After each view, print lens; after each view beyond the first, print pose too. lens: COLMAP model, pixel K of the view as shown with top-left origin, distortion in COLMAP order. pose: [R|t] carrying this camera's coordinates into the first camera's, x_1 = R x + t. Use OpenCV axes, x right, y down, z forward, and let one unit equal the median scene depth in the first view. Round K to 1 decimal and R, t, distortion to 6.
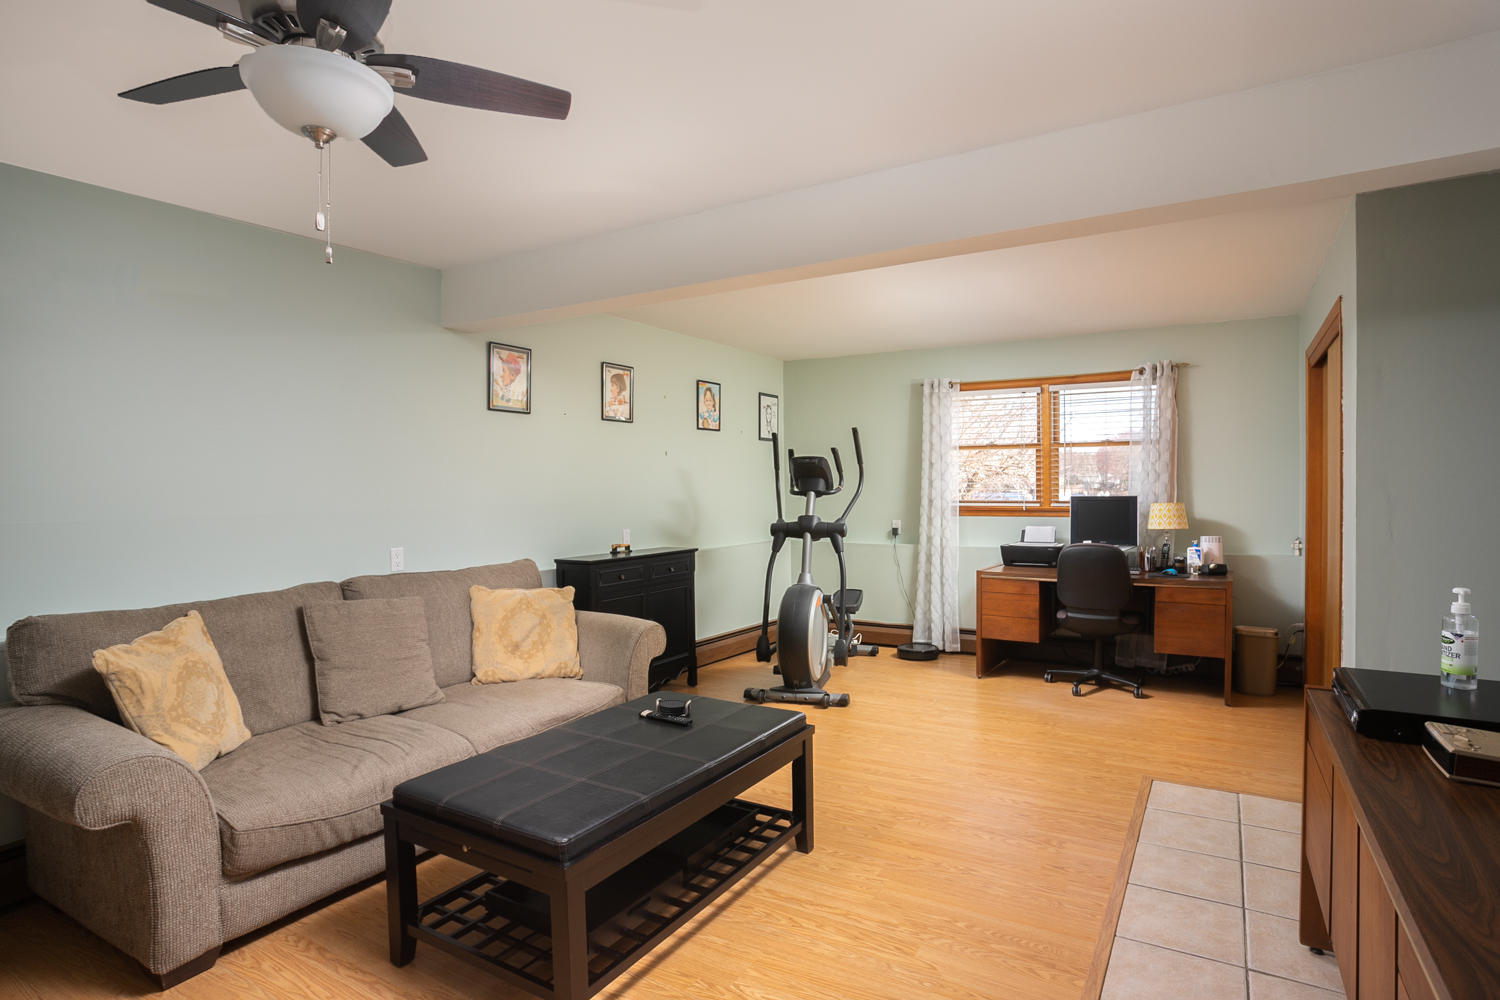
lens RADIAL K [[783.7, 0, 750.0], [0, 783.7, 500.0], [0, 0, 1]] dist [-0.002087, -0.000138]
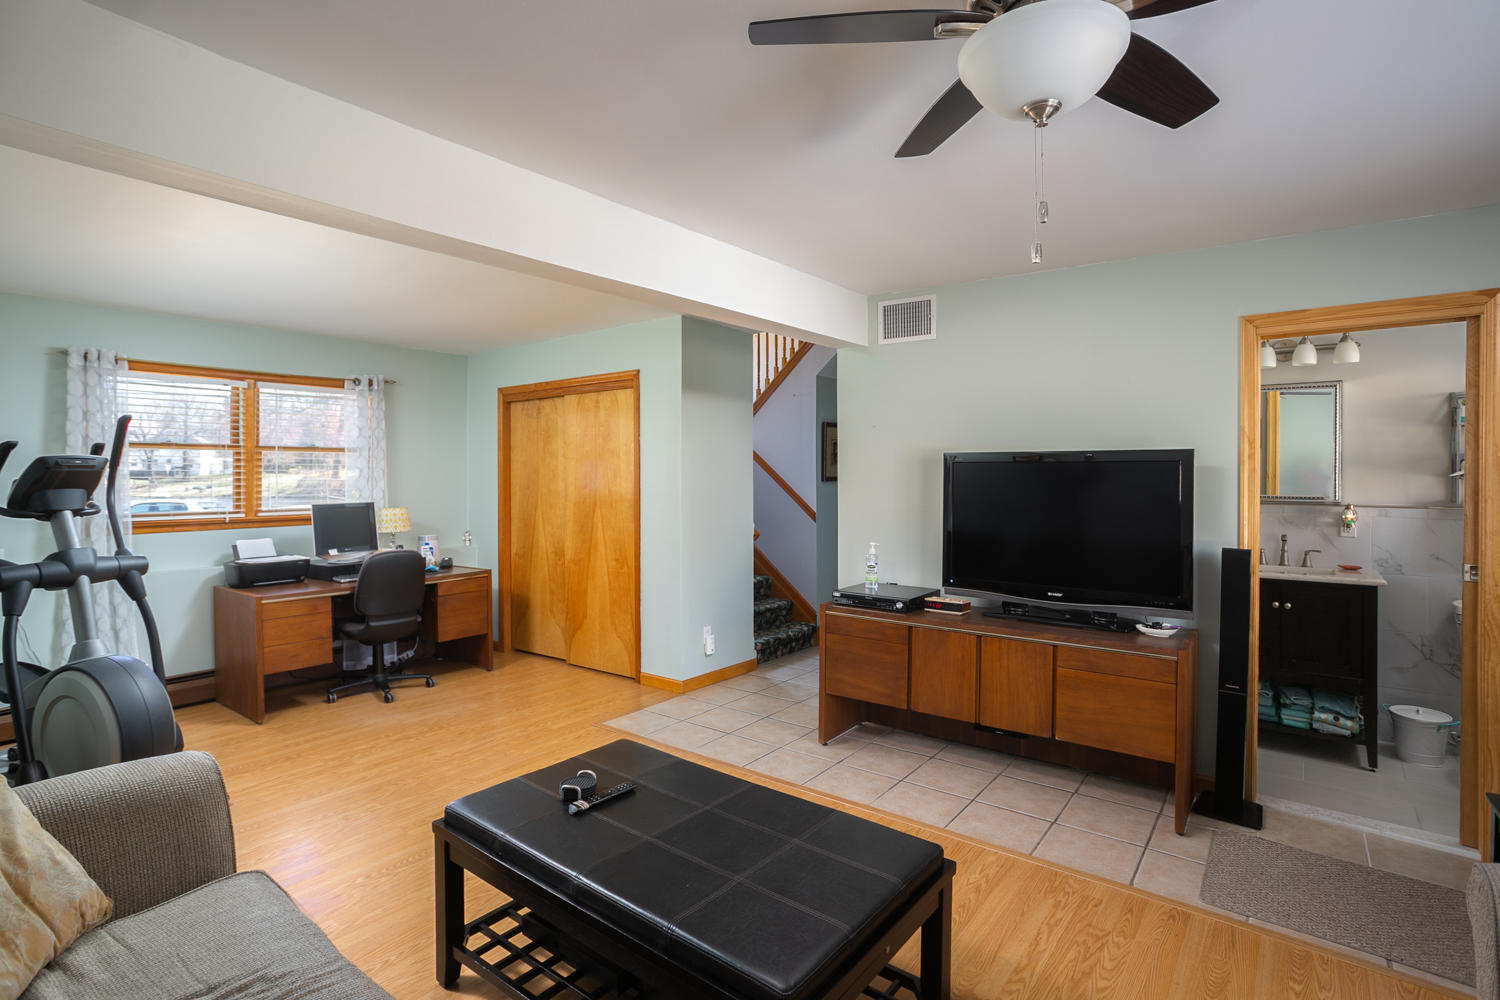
lens RADIAL K [[747.4, 0, 750.6], [0, 747.4, 485.6], [0, 0, 1]] dist [-0.041563, -0.000003]
pose [[0.128371, -0.006275, 0.991706, -0.435131], [0.020550, 0.999782, 0.003666, -0.021221], [-0.991513, 0.019908, 0.128472, 0.388487]]
